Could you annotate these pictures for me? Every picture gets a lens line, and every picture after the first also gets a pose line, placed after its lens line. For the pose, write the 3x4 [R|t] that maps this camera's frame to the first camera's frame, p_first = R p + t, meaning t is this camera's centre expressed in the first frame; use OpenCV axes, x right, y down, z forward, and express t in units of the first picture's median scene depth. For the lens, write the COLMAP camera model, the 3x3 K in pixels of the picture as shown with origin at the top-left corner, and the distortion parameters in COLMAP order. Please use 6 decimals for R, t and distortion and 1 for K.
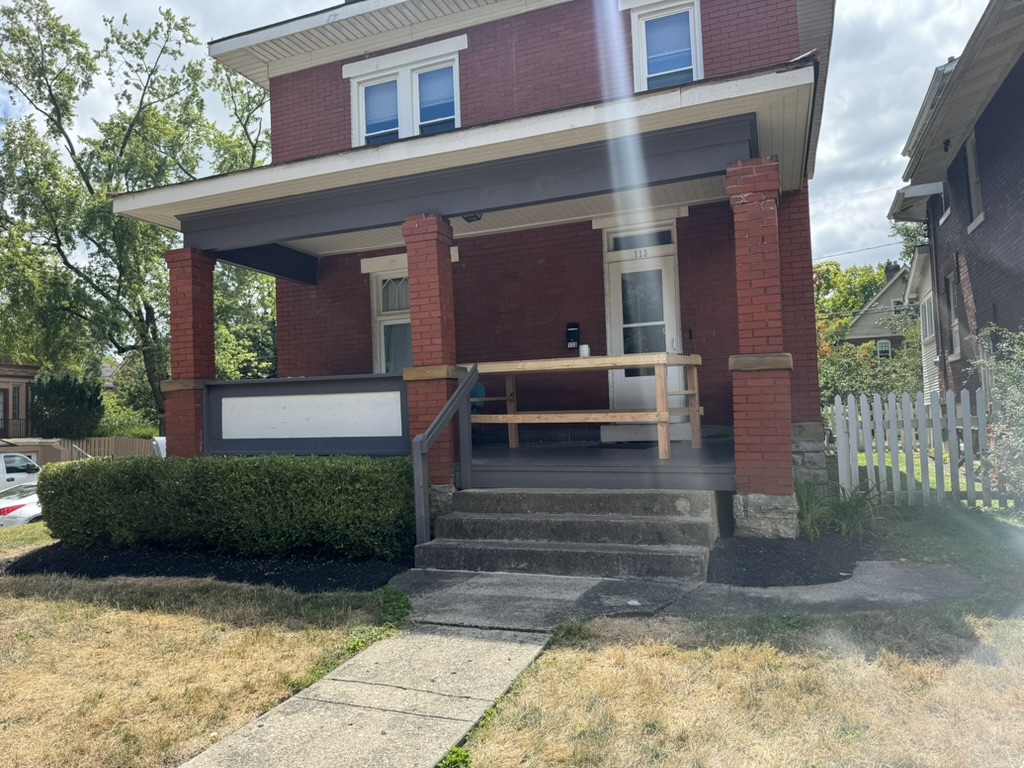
lens RADIAL K [[710.0, 0, 519.4], [0, 710.0, 379.2], [0, 0, 1]] dist [0.030630, -0.041797]
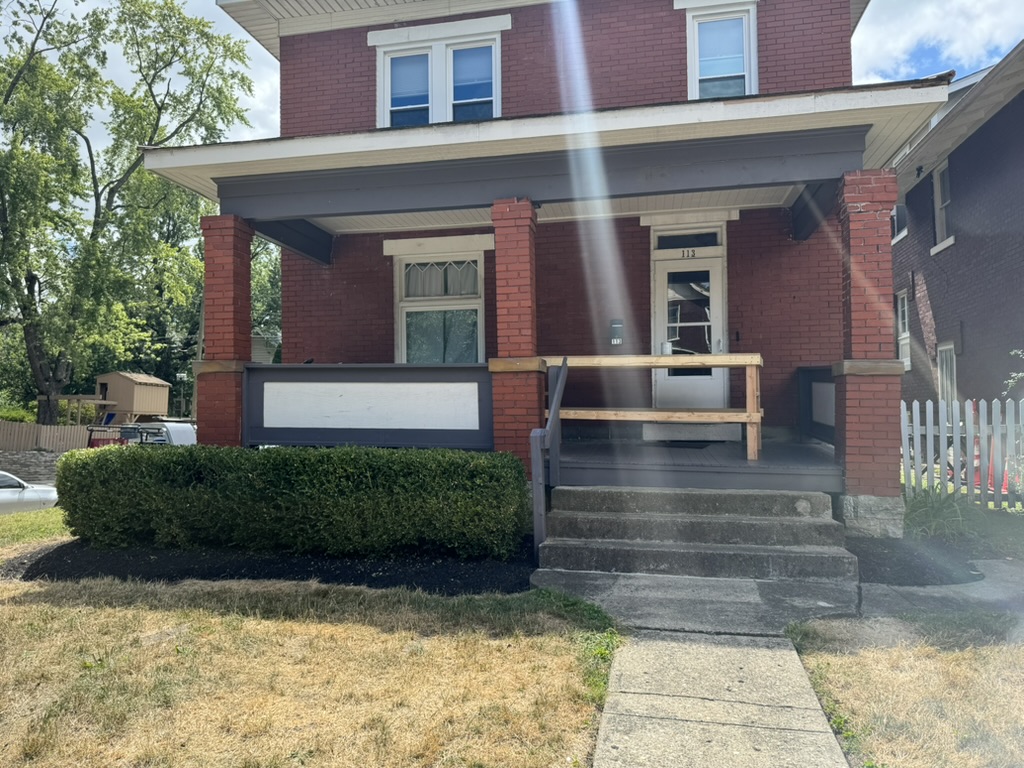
lens RADIAL K [[710.0, 0, 468.4], [0, 710.0, 380.5], [0, 0, 1]] dist [0.030630, -0.041797]
pose [[0.986145, 0.036730, 0.161768, -0.340379], [-0.038357, 0.999240, 0.006948, 0.008342], [-0.161390, -0.013057, 0.986804, 0.064512]]
